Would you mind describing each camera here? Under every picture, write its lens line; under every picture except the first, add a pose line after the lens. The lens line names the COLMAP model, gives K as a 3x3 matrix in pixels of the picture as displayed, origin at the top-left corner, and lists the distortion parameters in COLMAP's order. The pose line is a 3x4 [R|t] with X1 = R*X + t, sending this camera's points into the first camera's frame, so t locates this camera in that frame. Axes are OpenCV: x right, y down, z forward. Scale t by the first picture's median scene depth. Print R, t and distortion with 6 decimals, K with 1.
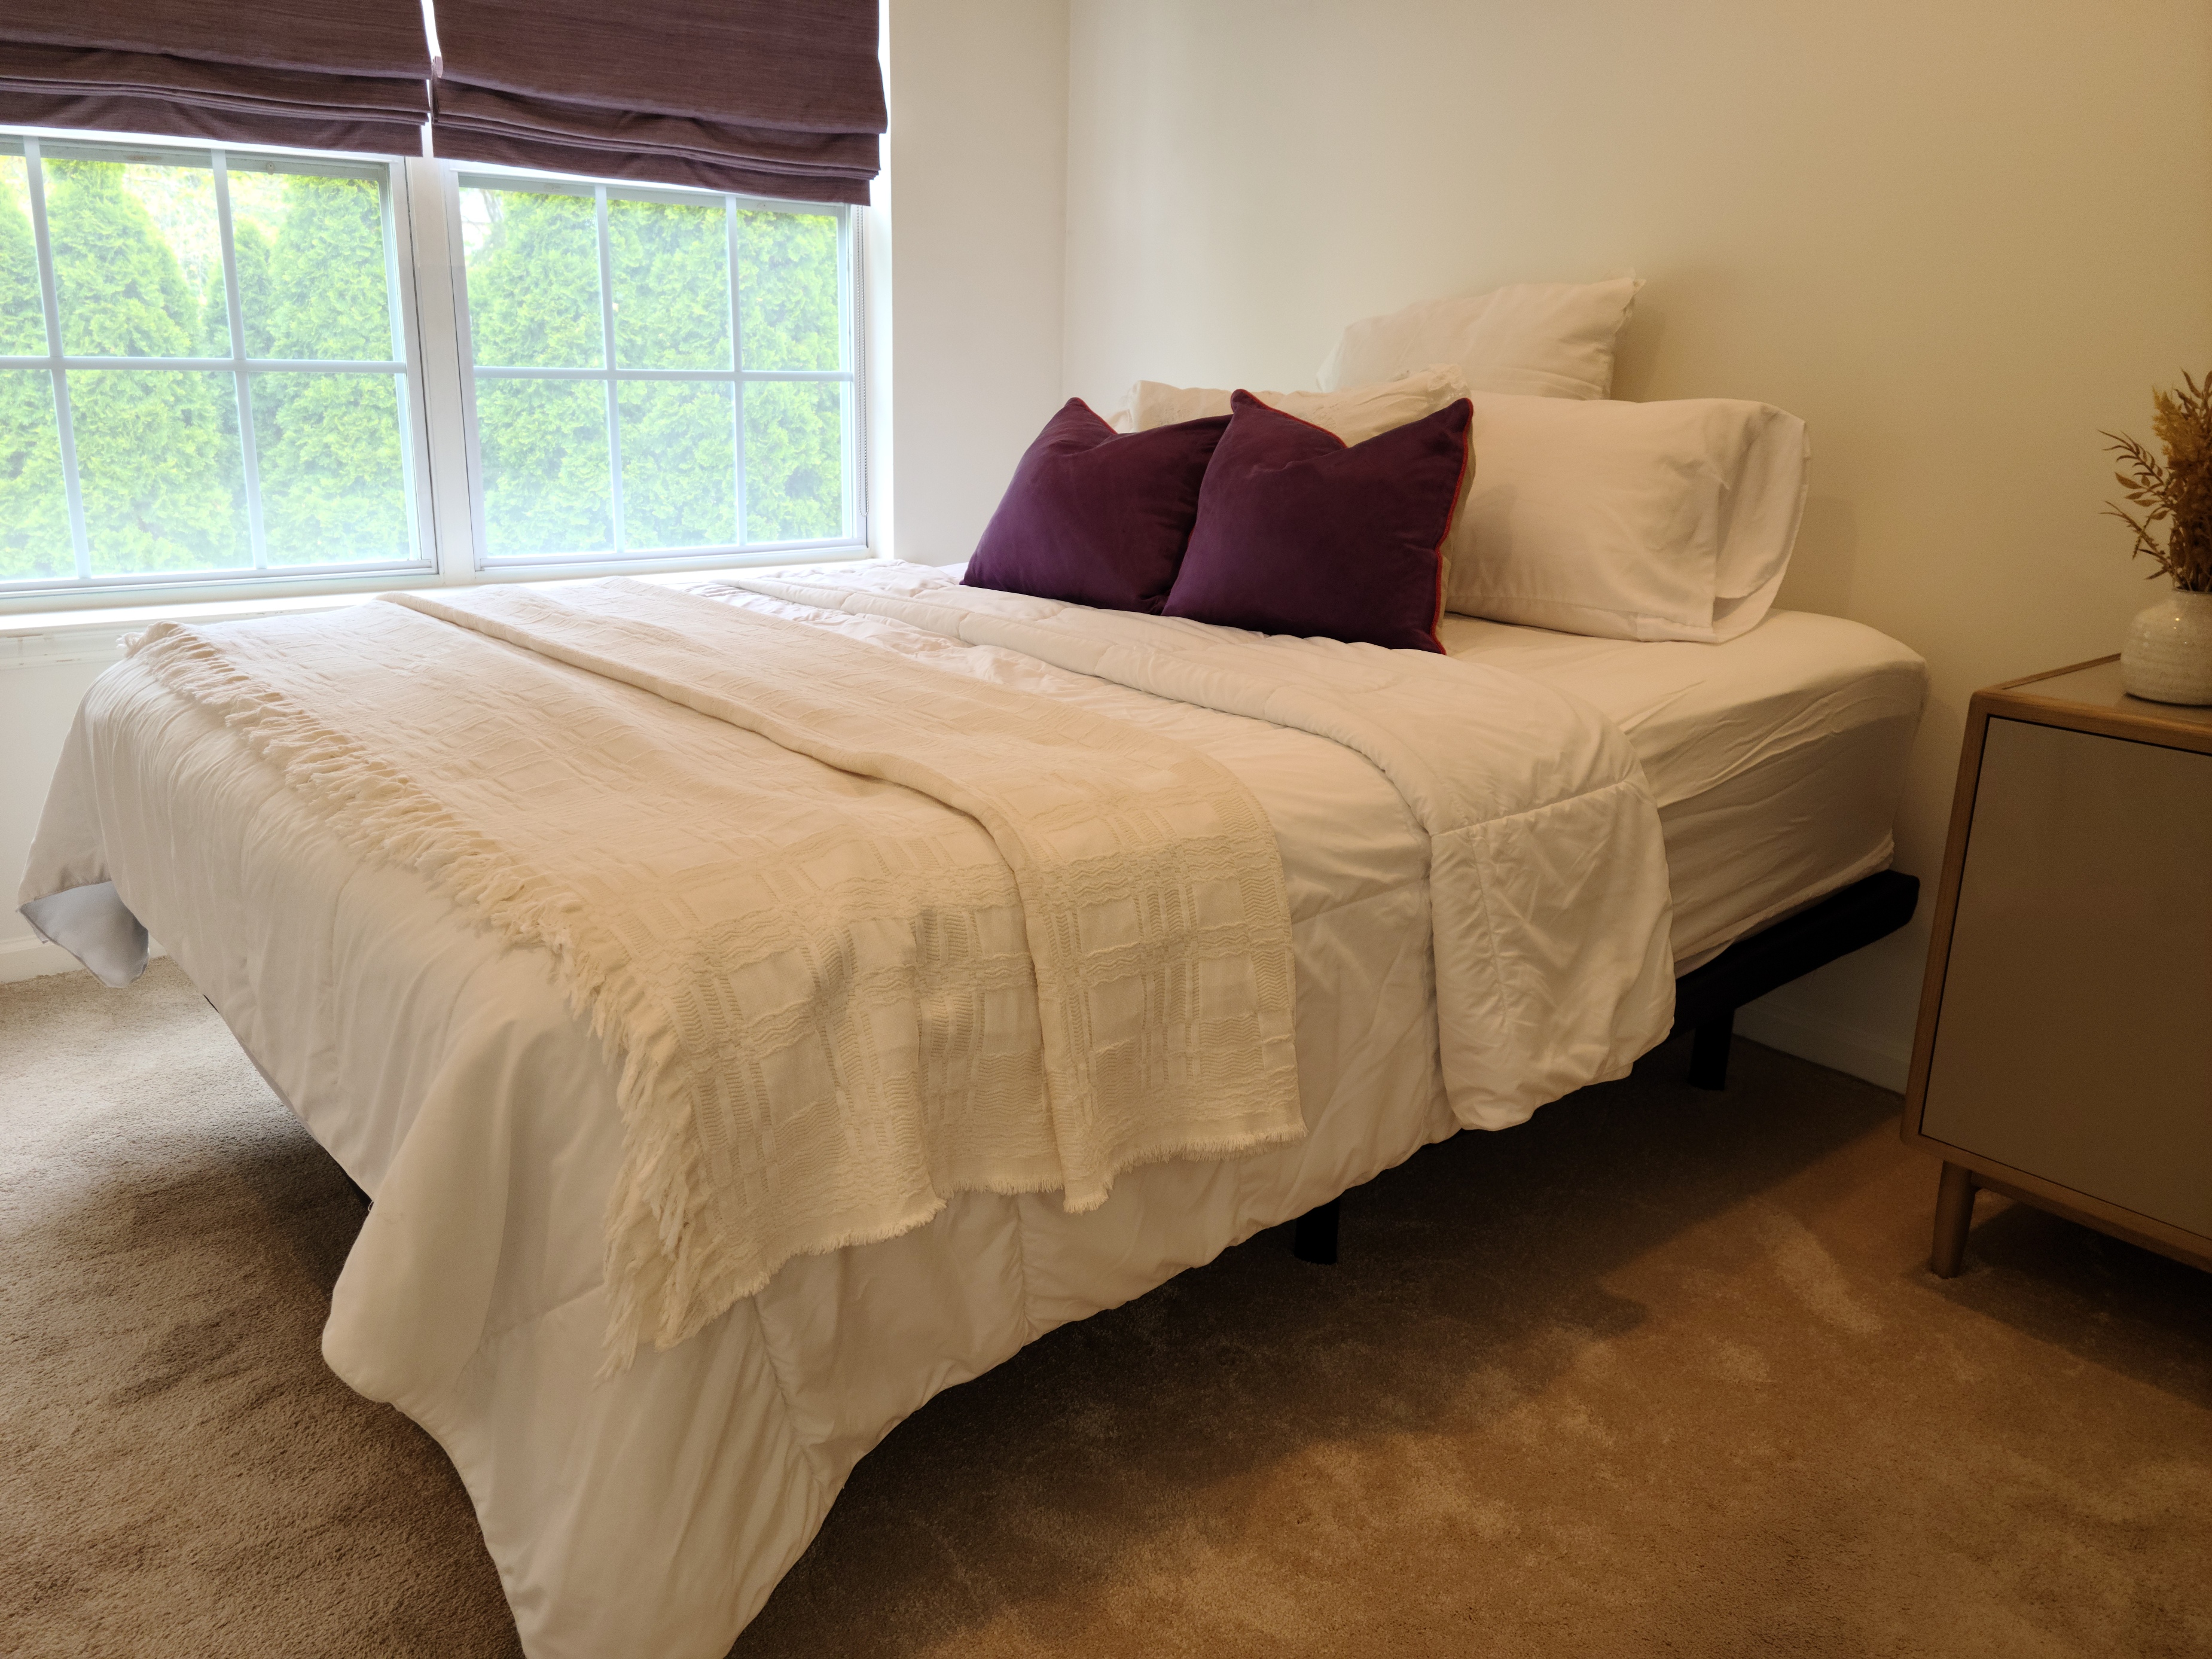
lens RADIAL K [[1768.6, 0, 1089.8], [0, 1768.6, 820.5], [0, 0, 1]] dist [0.099031, -0.103735]
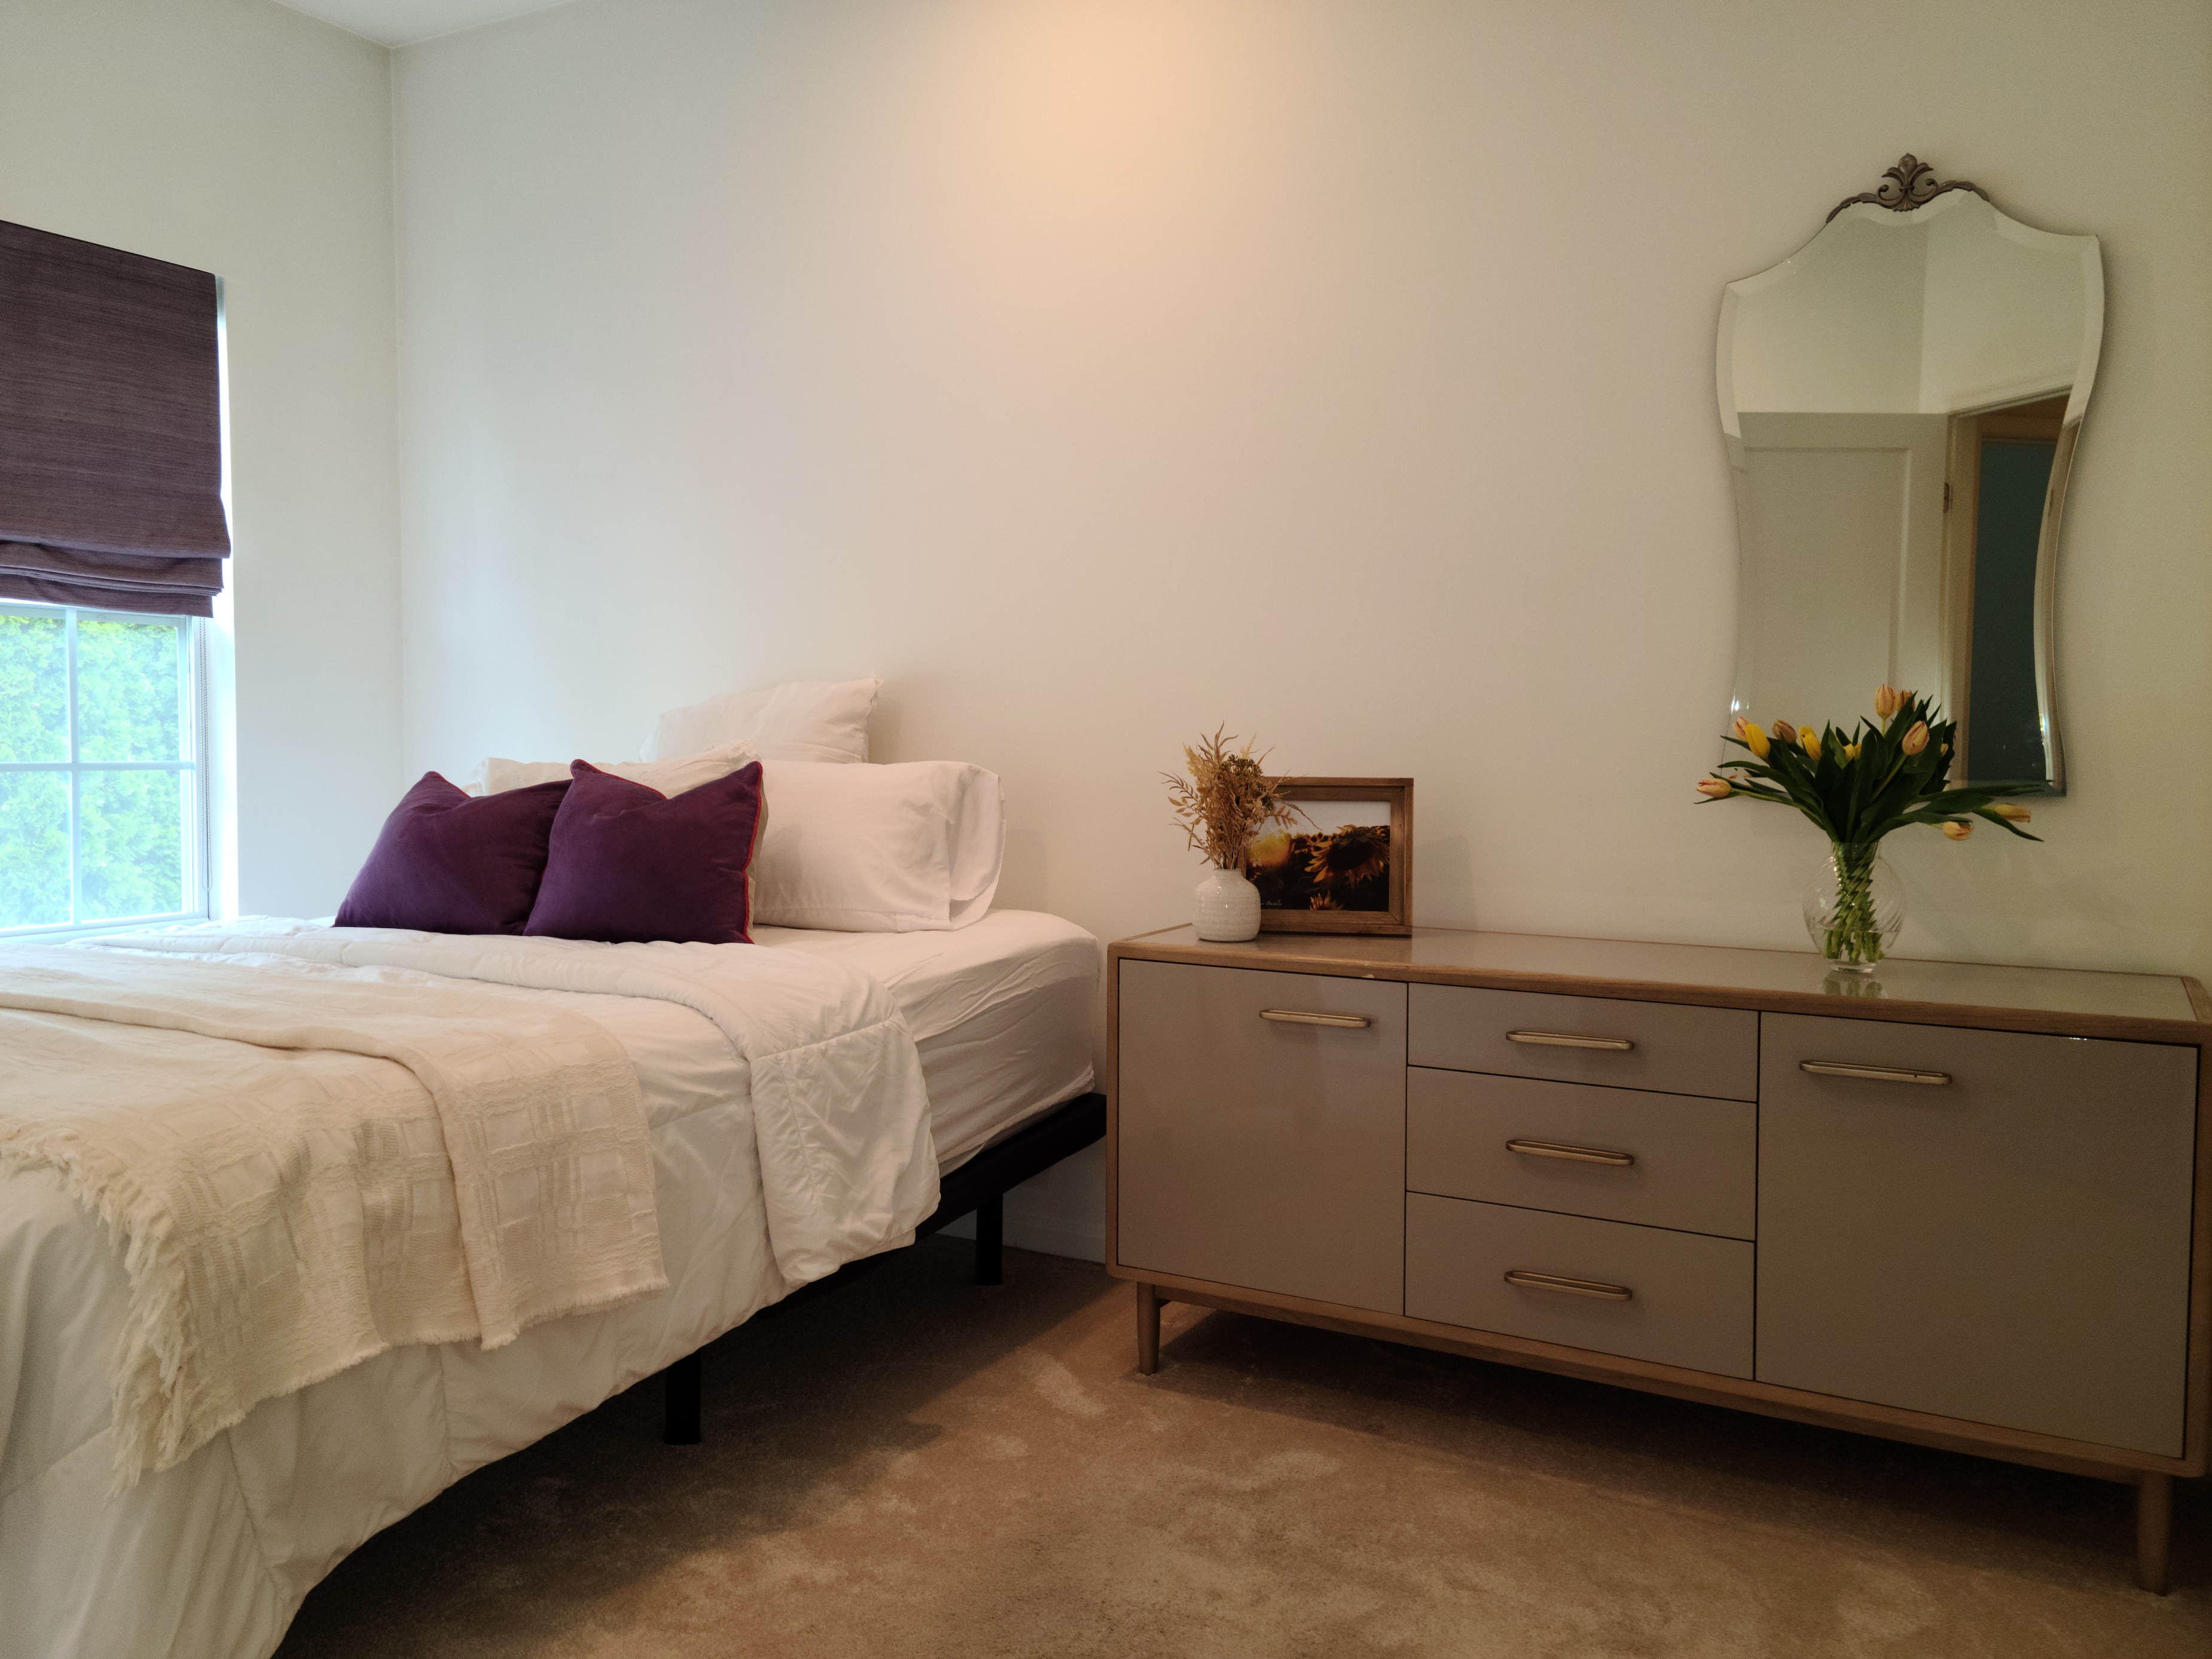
lens RADIAL K [[1768.6, 0, 1109.4], [0, 1768.6, 827.8], [0, 0, 1]] dist [0.099031, -0.103735]
pose [[0.927047, -0.035942, 0.373218, -0.051676], [0.114696, 0.974864, -0.191013, 0.116725], [-0.356972, 0.219885, 0.907867, -0.353858]]
